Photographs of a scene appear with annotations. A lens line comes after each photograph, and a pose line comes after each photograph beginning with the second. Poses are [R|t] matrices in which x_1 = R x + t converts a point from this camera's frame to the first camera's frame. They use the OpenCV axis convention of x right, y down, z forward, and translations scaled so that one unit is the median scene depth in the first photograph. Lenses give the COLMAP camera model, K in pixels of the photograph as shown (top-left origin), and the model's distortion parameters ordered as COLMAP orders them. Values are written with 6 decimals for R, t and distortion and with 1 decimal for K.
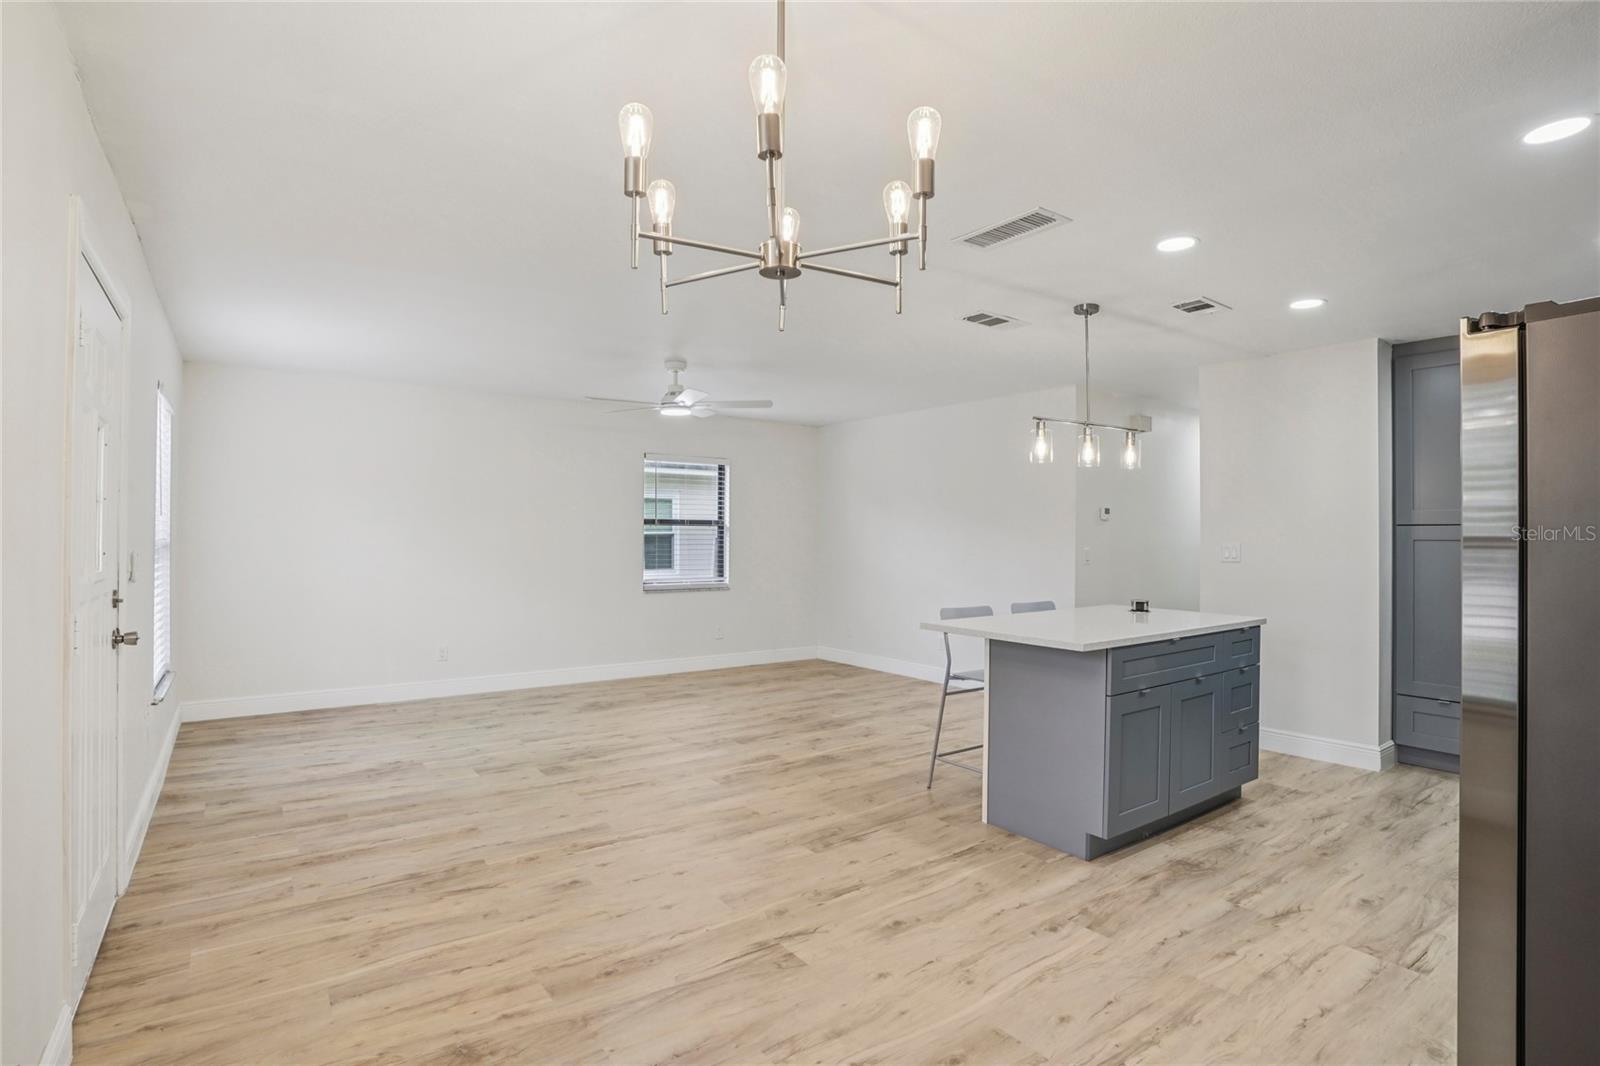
lens RADIAL K [[785.7, 0, 800.0], [0, 785.7, 533.0], [0, 0, 1]] dist [-0.078212, 0.035334]
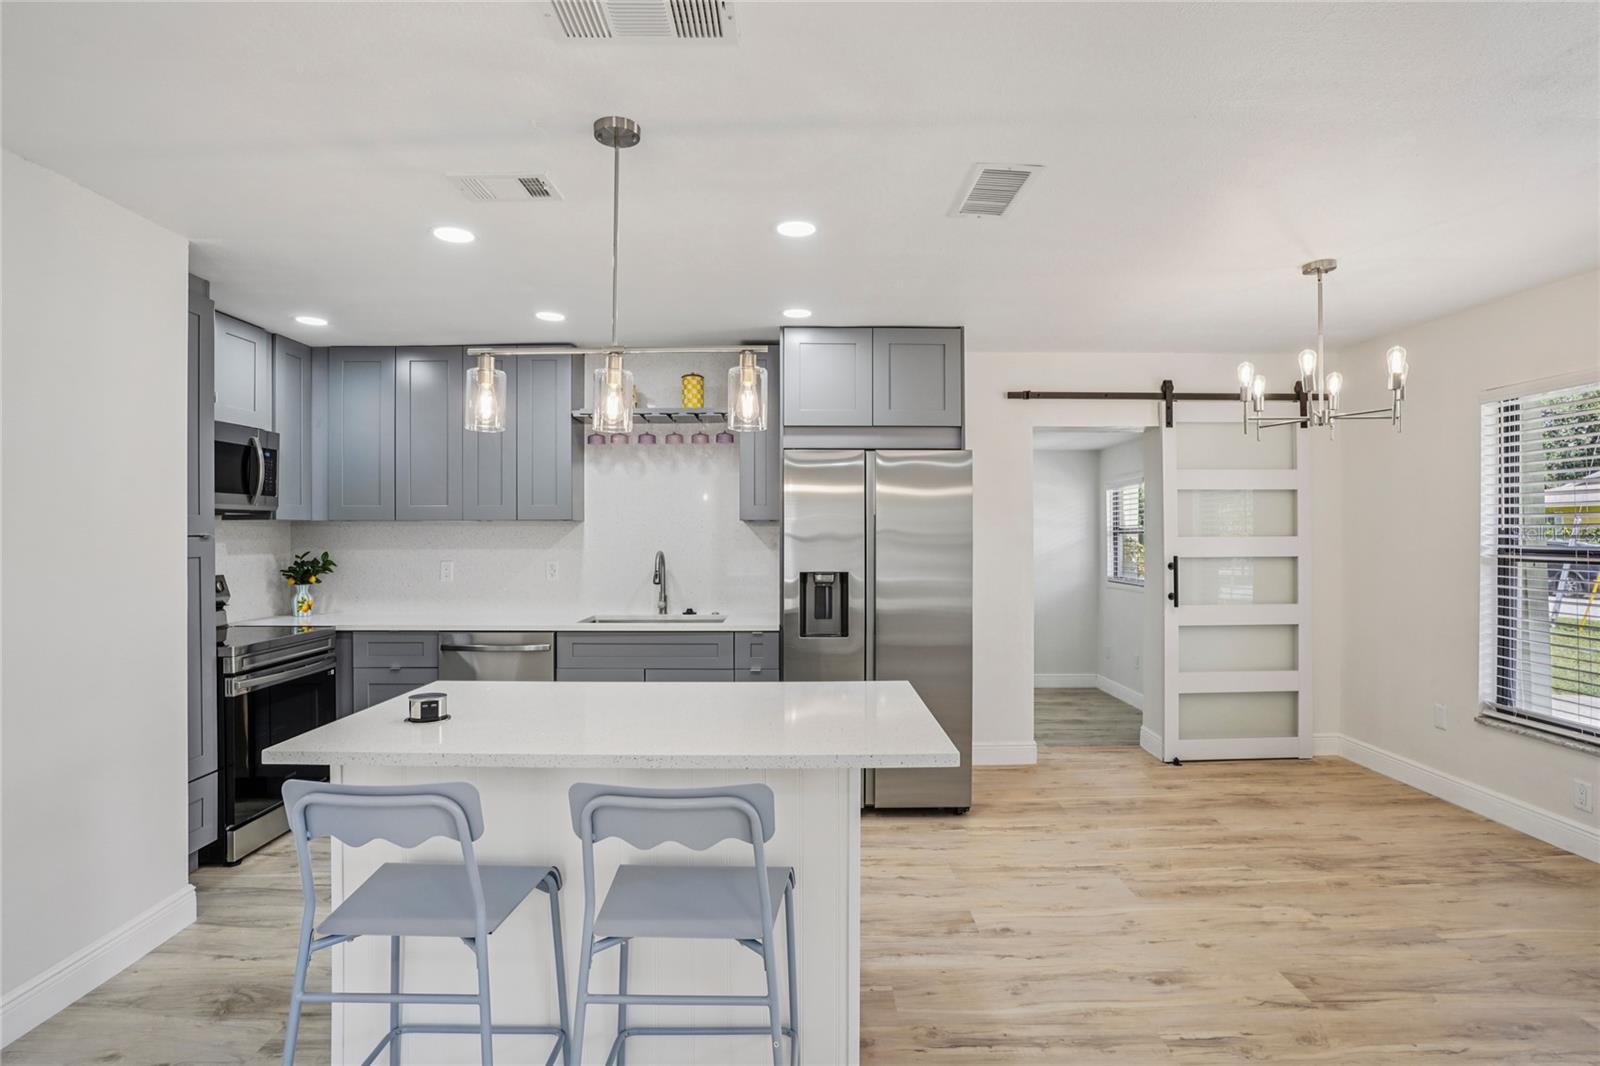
lens RADIAL K [[806.5, 0, 802.9], [0, 806.5, 539.8], [0, 0, 1]] dist [-0.070102, 0.036838]
pose [[-0.813684, -0.010191, 0.581218, -0.051120], [-0.004419, 0.999926, 0.011346, -0.019878], [-0.581290, 0.006664, -0.813669, 1.561563]]
